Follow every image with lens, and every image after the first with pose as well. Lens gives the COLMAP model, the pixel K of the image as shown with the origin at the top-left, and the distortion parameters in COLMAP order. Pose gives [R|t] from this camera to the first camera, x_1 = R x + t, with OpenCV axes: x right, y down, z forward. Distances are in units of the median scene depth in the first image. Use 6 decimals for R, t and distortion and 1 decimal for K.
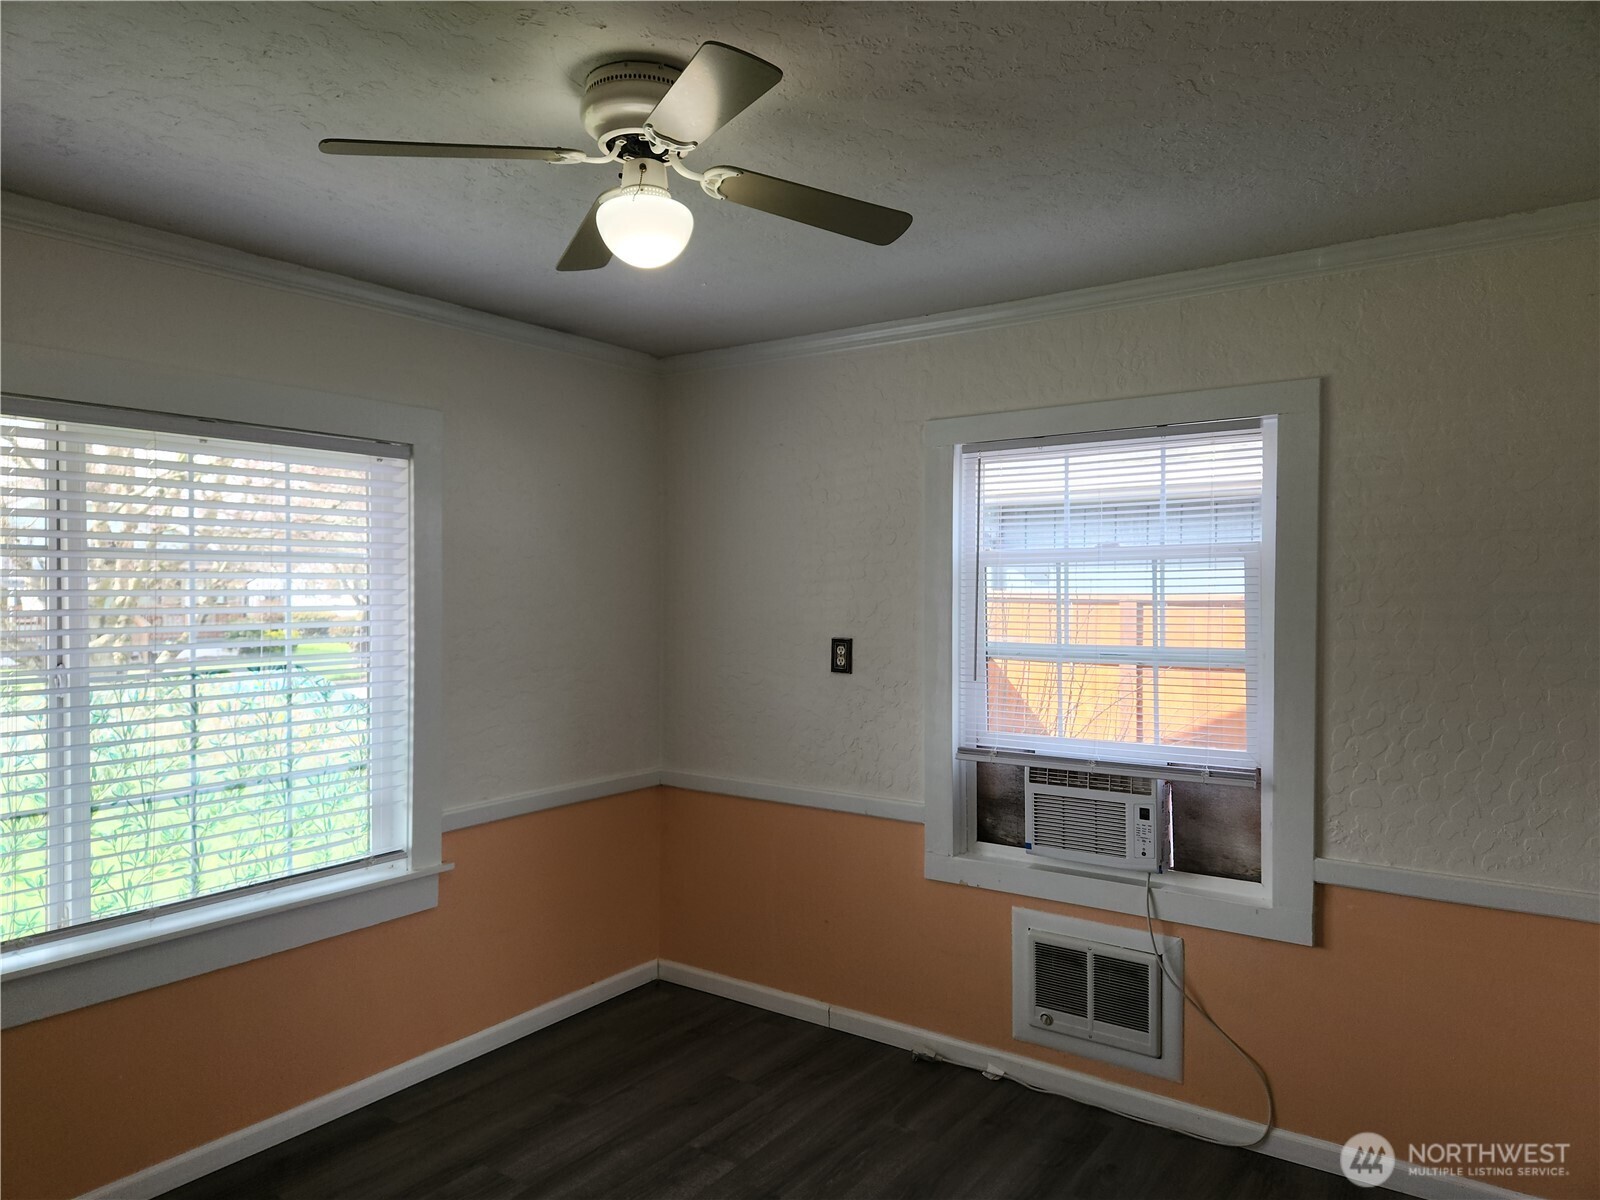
lens RADIAL K [[1083.2, 0, 791.3], [0, 1083.2, 592.3], [0, 0, 1]] dist [0.072776, -0.077454]
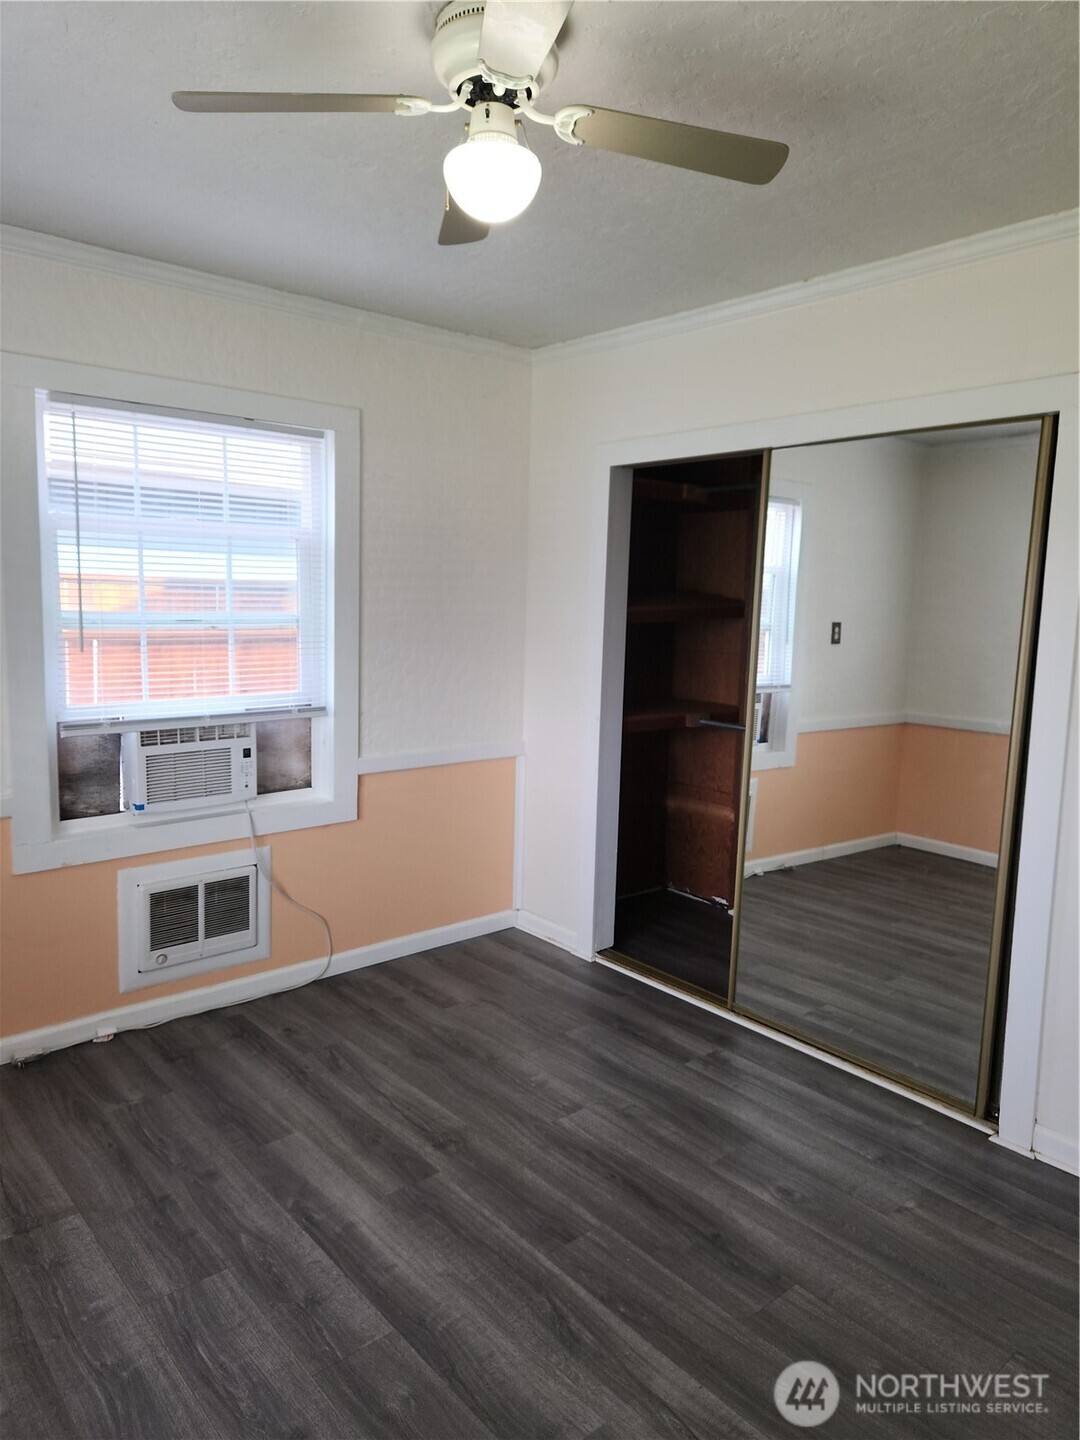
lens RADIAL K [[975.1, 0, 561.8], [0, 975.1, 702.6], [0, 0, 1]] dist [0.090879, -0.073250]
pose [[0.233438, -0.110561, 0.966066, -0.634811], [-0.023430, 0.992587, 0.119258, 0.012571], [-0.972089, -0.050474, 0.229117, 0.430092]]
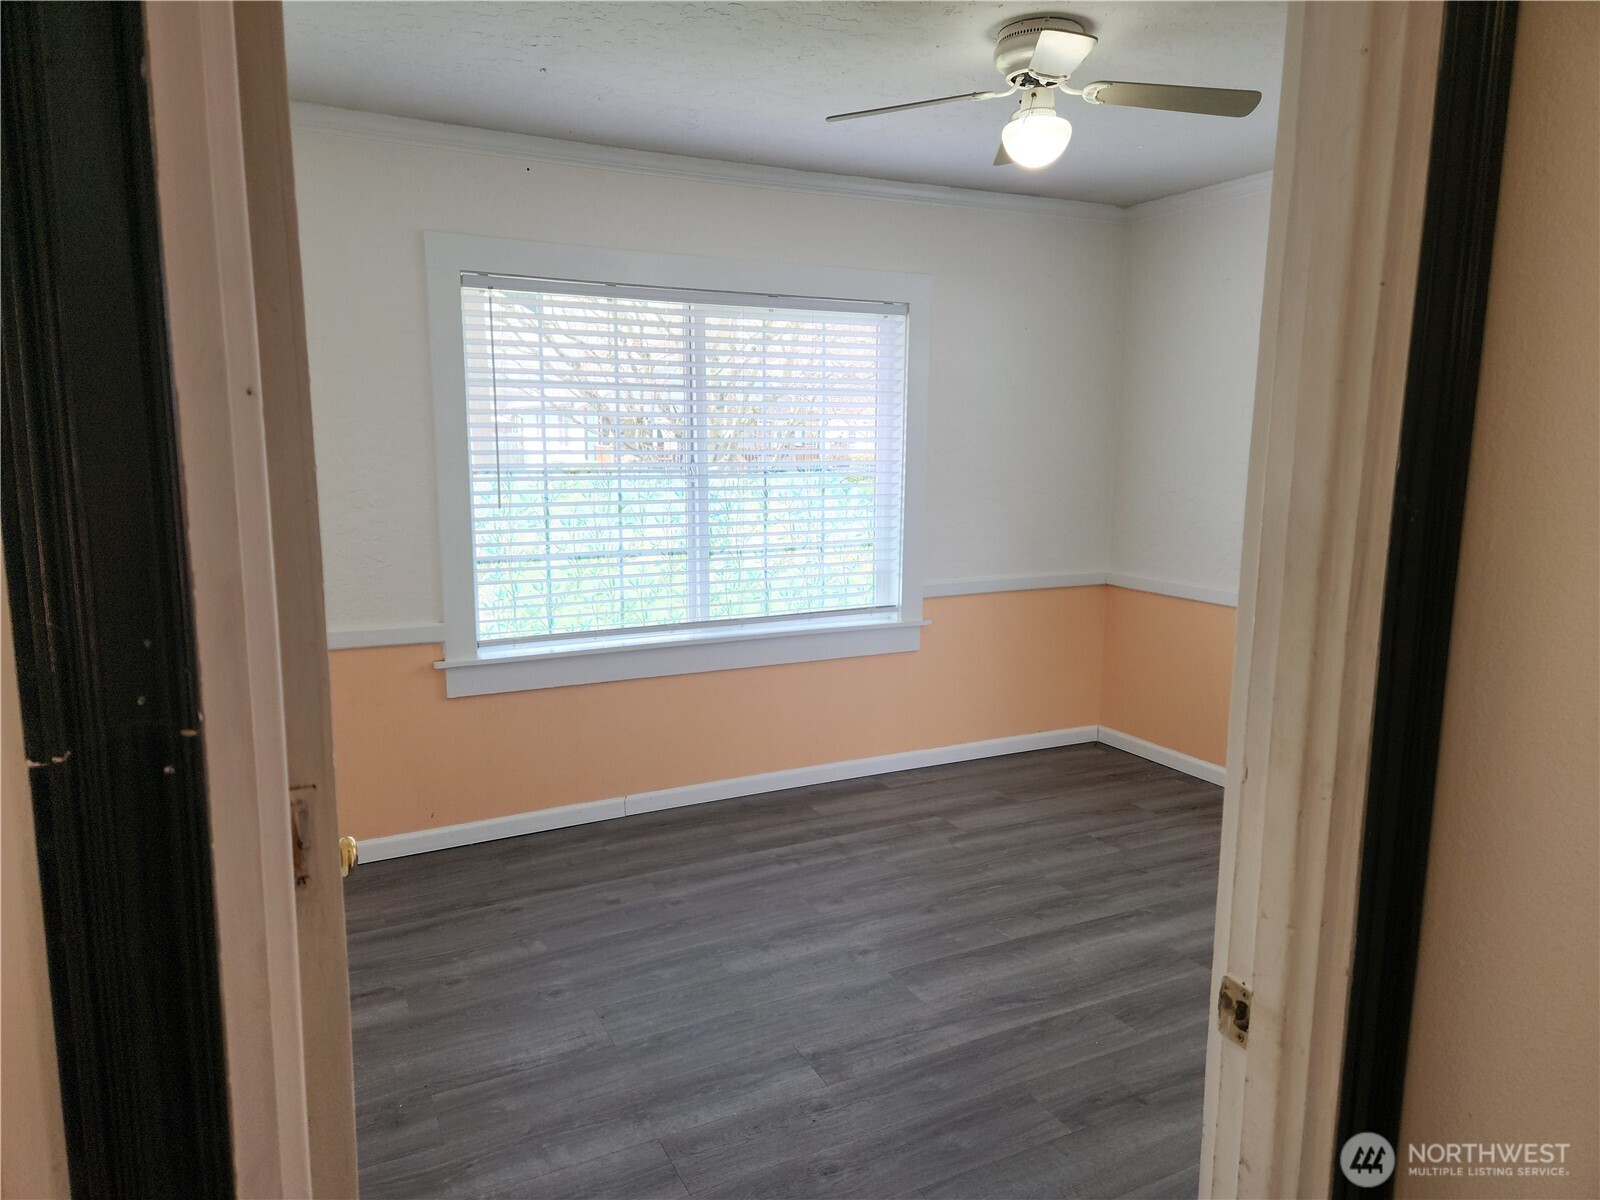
lens RADIAL K [[1083.4, 0, 782.8], [0, 1083.4, 610.3], [0, 0, 1]] dist [0.090879, -0.073250]
pose [[0.878451, 0.078715, -0.471303, 0.178762], [-0.005471, 0.987930, 0.154804, 0.029432], [0.477800, -0.133409, 0.868279, -0.283330]]
